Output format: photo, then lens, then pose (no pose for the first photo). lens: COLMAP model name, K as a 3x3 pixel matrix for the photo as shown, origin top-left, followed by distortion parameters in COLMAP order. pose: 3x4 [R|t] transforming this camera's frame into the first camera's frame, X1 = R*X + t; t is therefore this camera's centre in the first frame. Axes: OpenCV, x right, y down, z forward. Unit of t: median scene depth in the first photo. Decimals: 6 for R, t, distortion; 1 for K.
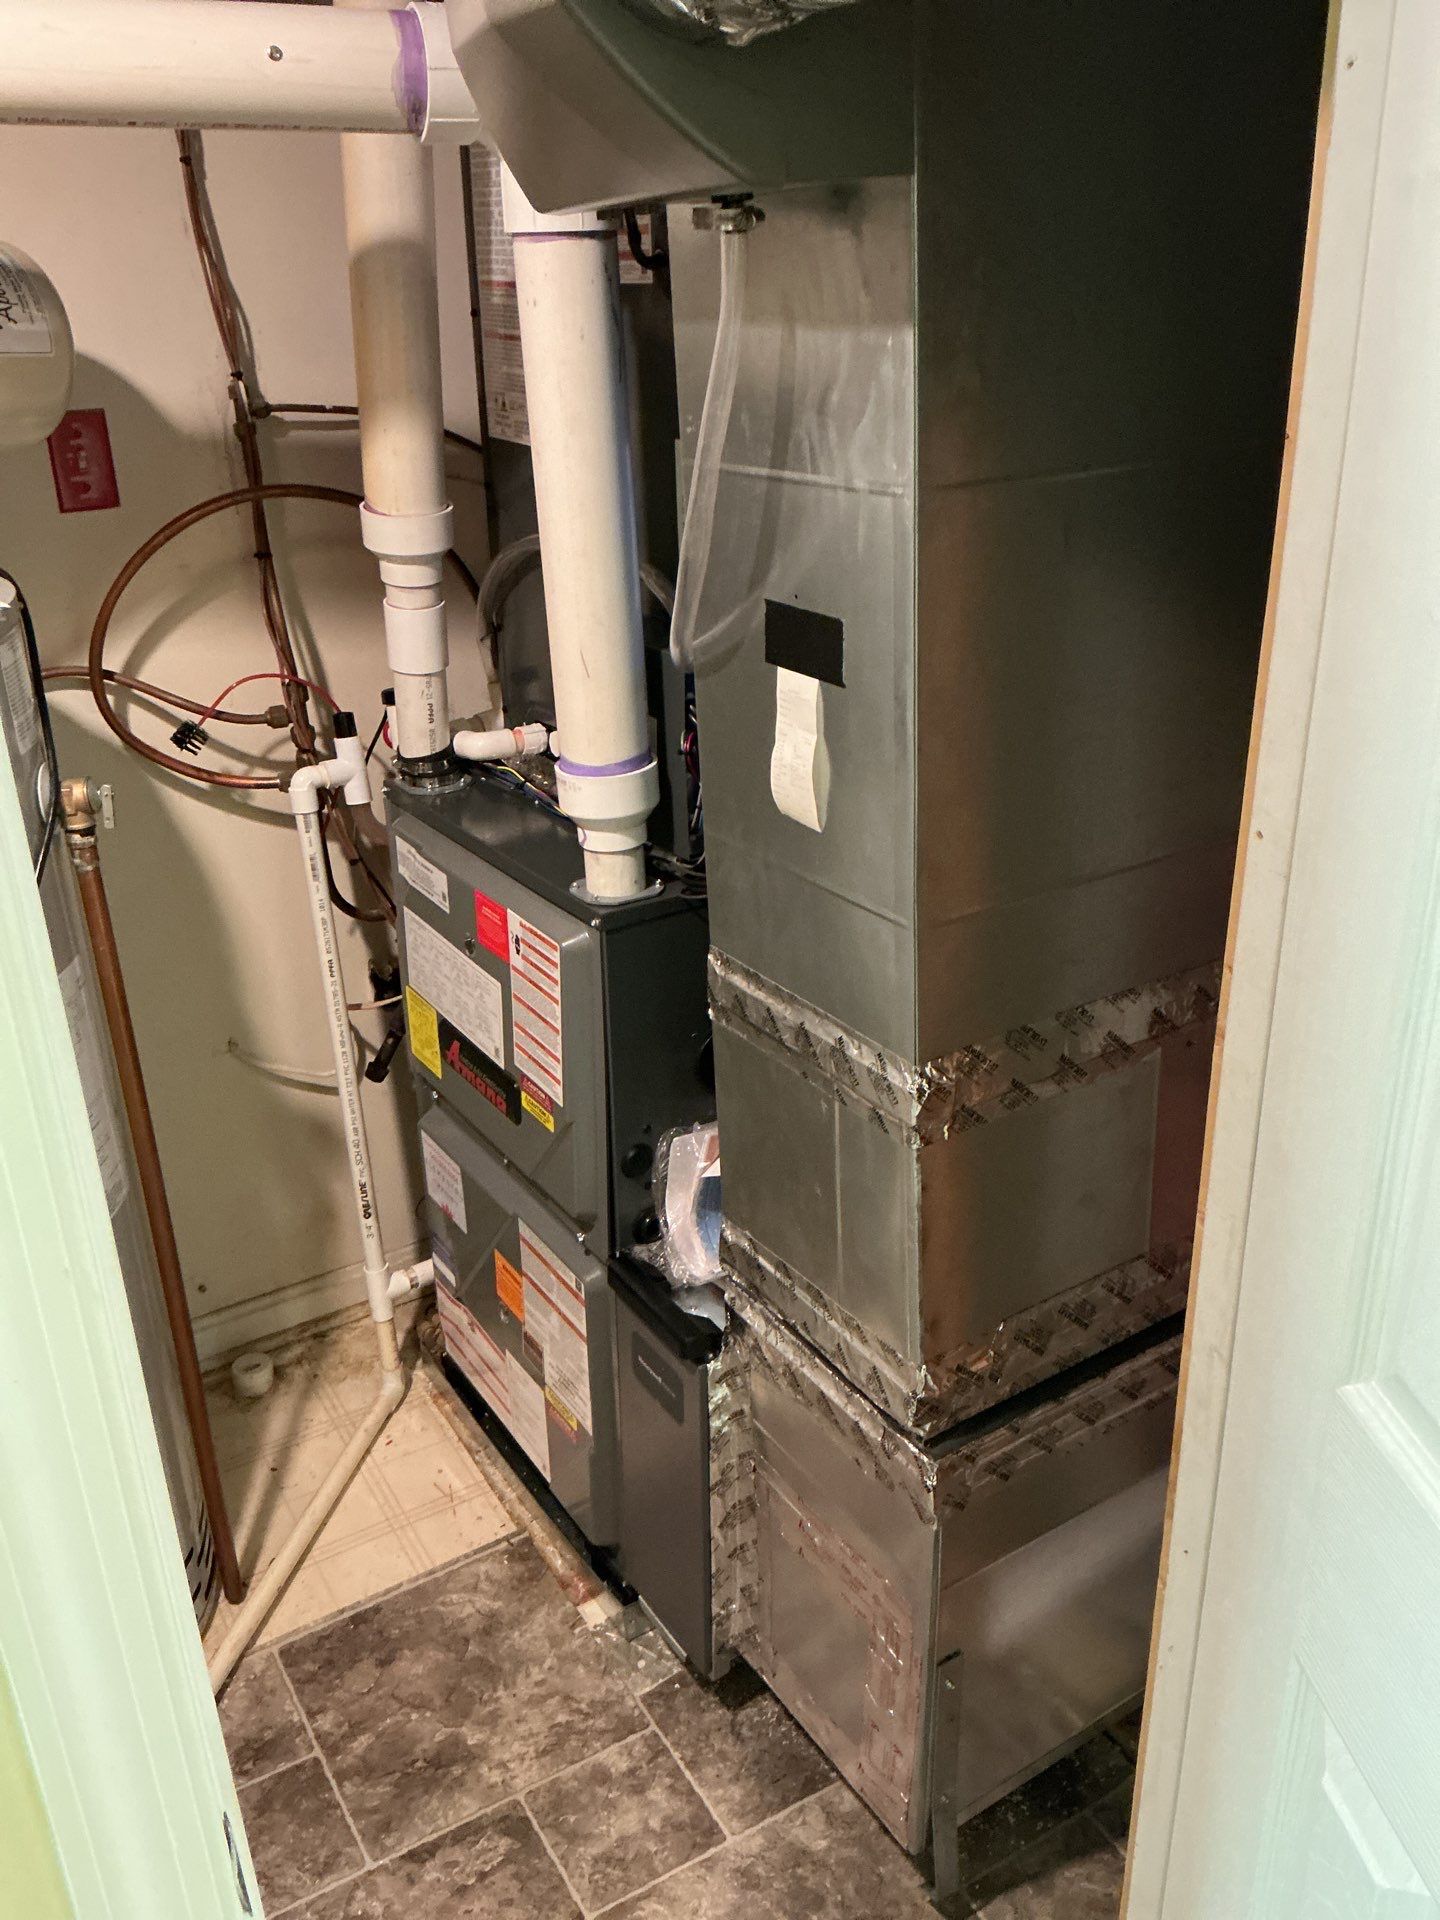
lens RADIAL K [[1626.1, 0, 730.0], [0, 1626.1, 981.5], [0, 0, 1]] dist [0.133129, -0.252688]
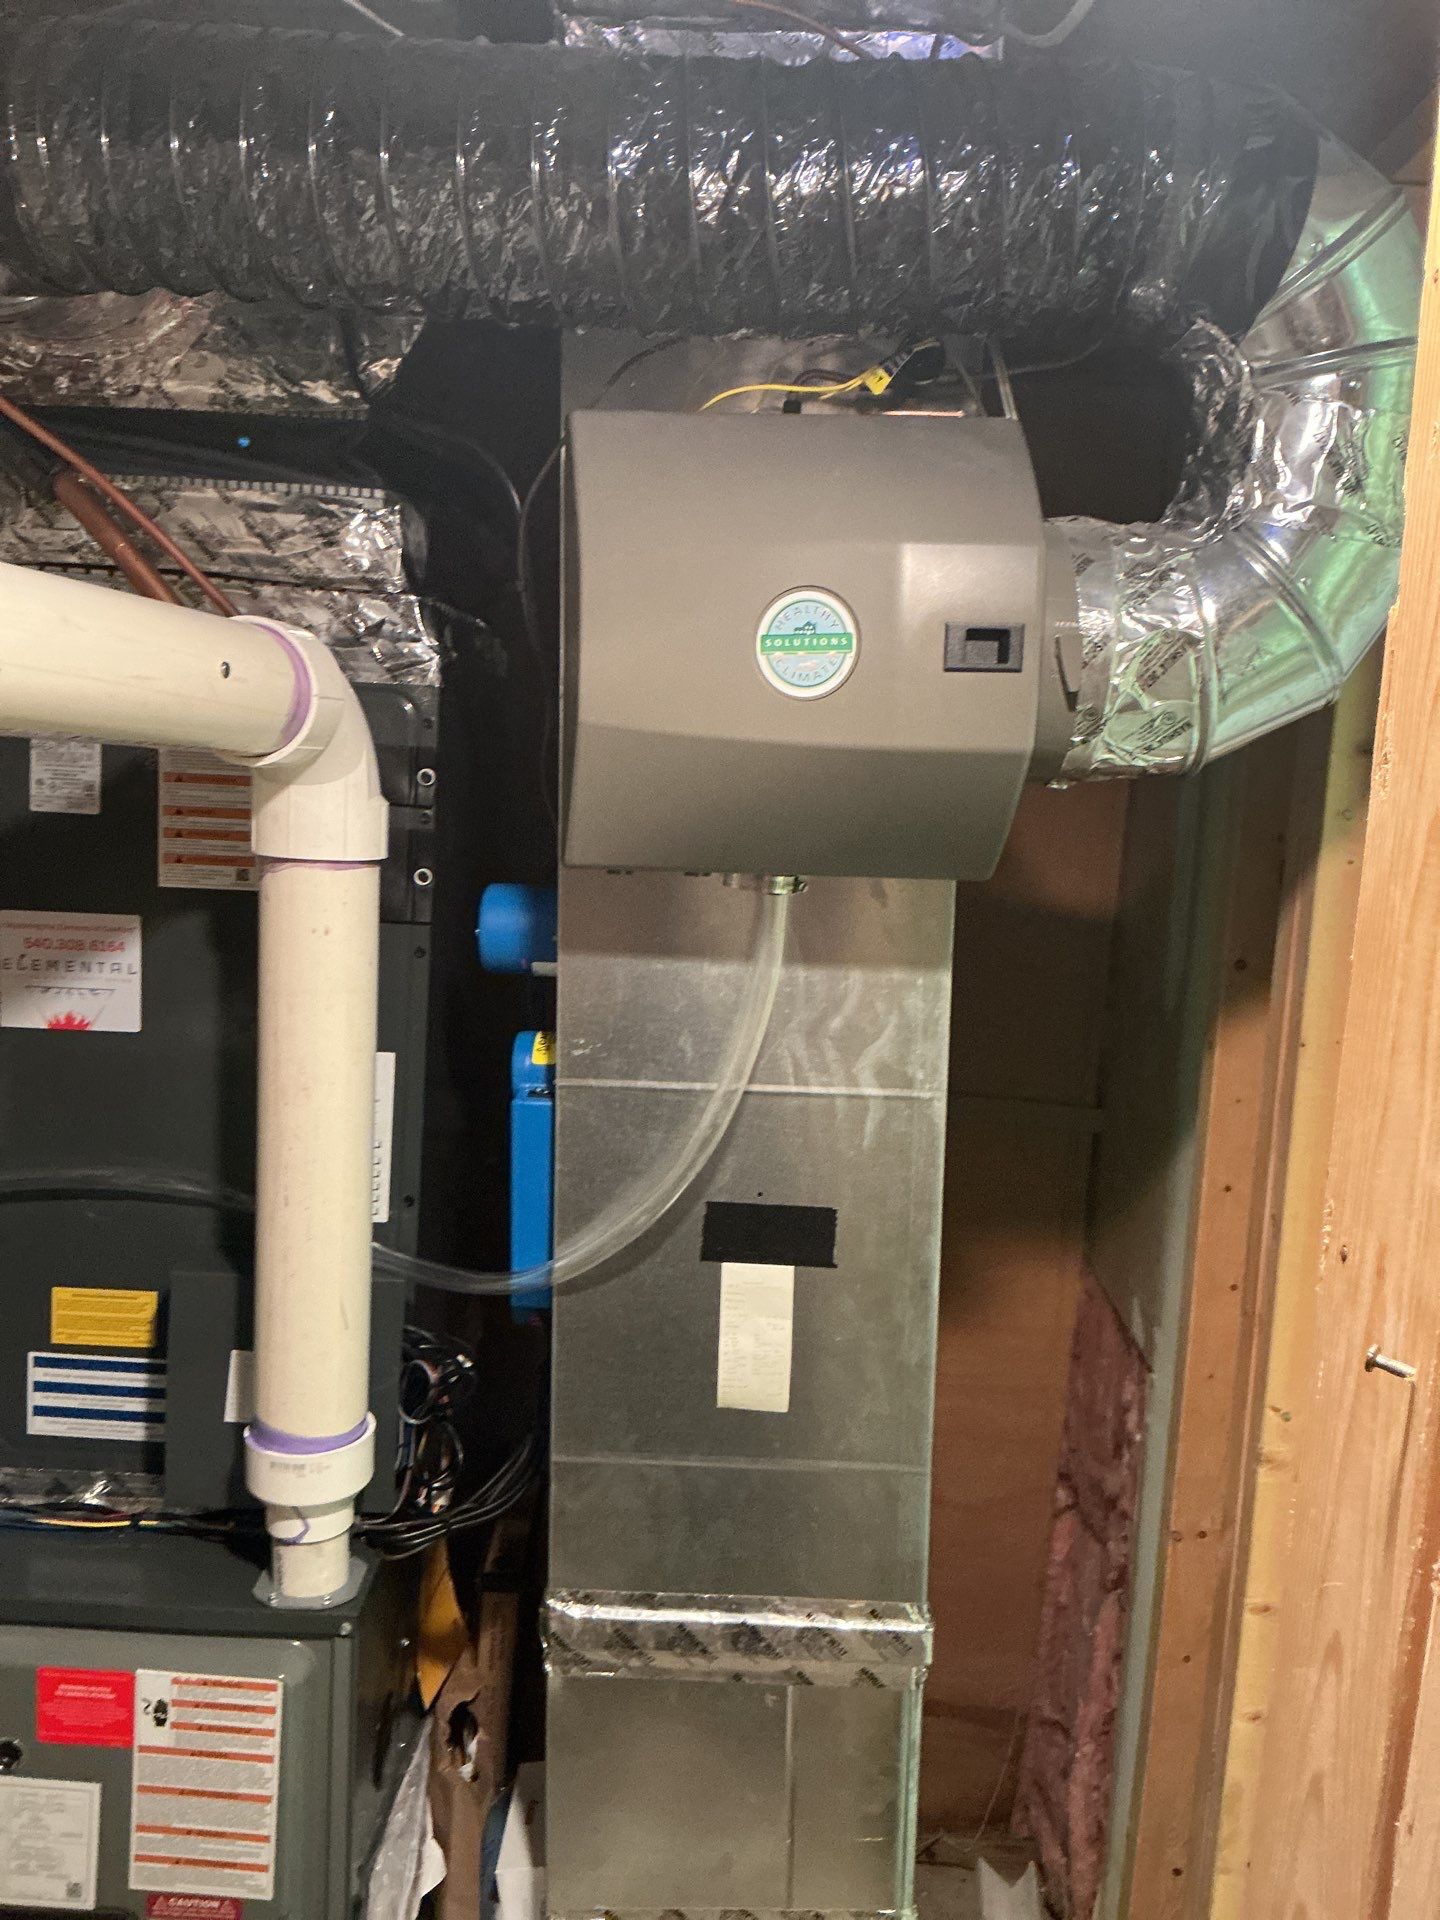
lens RADIAL K [[1652.2, 0, 718.5], [0, 1652.2, 924.4], [0, 0, 1]] dist [0.134684, -0.264796]
pose [[0.546423, -0.054546, 0.835731, -0.593160], [0.287335, 0.949521, -0.125894, -0.188881], [-0.786677, 0.308926, 0.534513, 0.272833]]
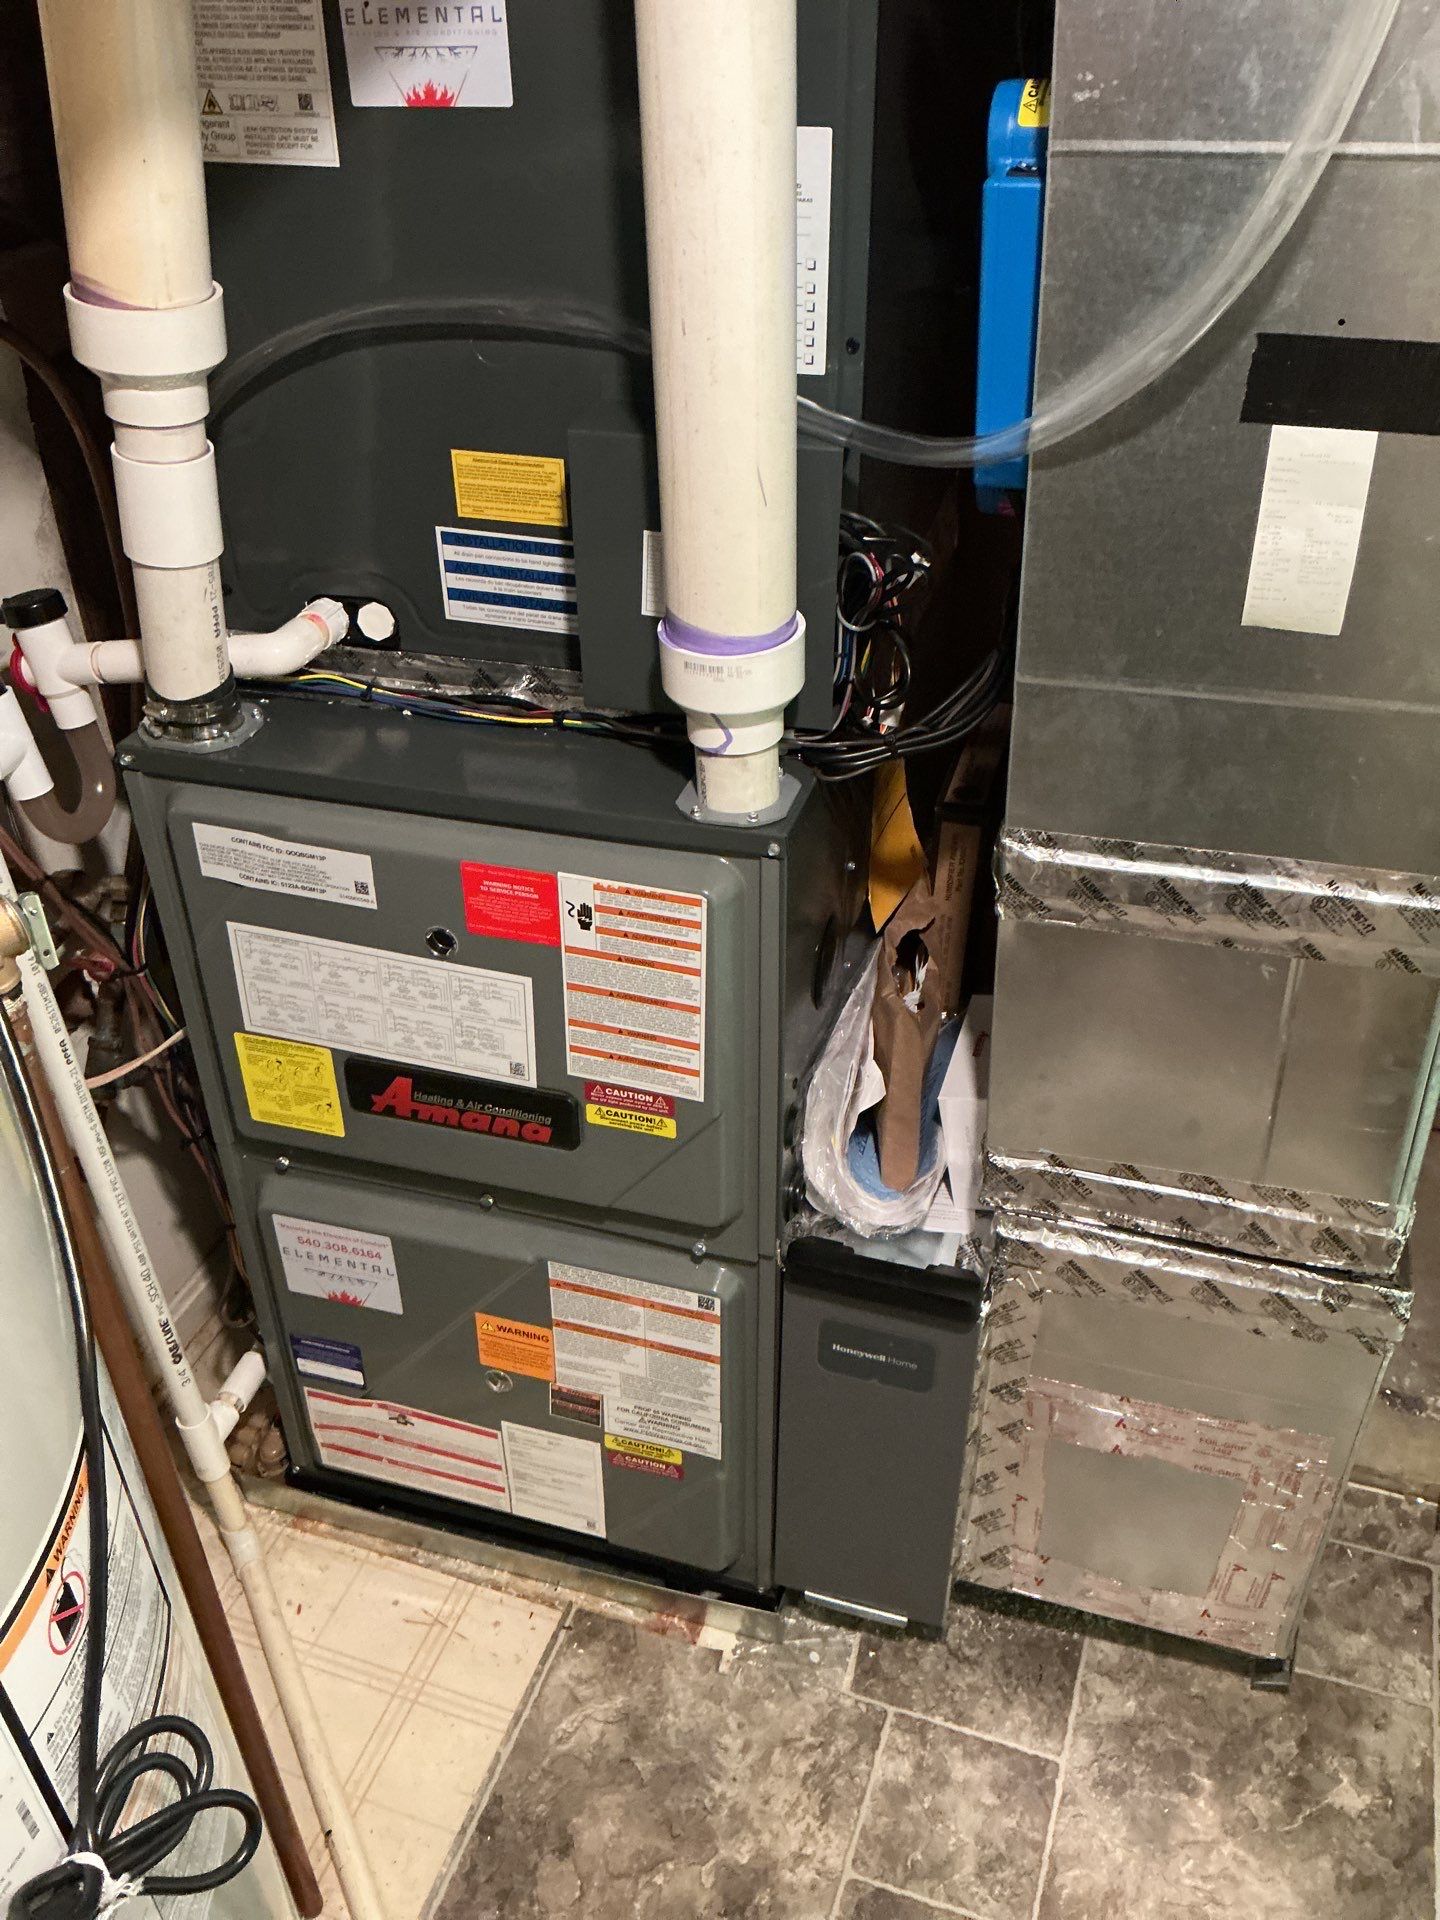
lens RADIAL K [[1626.1, 0, 730.0], [0, 1626.1, 981.5], [0, 0, 1]] dist [0.133129, -0.252688]
pose [[0.763354, -0.364591, 0.533258, -0.453477], [0.267681, 0.929823, 0.252541, -0.152442], [-0.587910, -0.050035, 0.807378, 0.384861]]
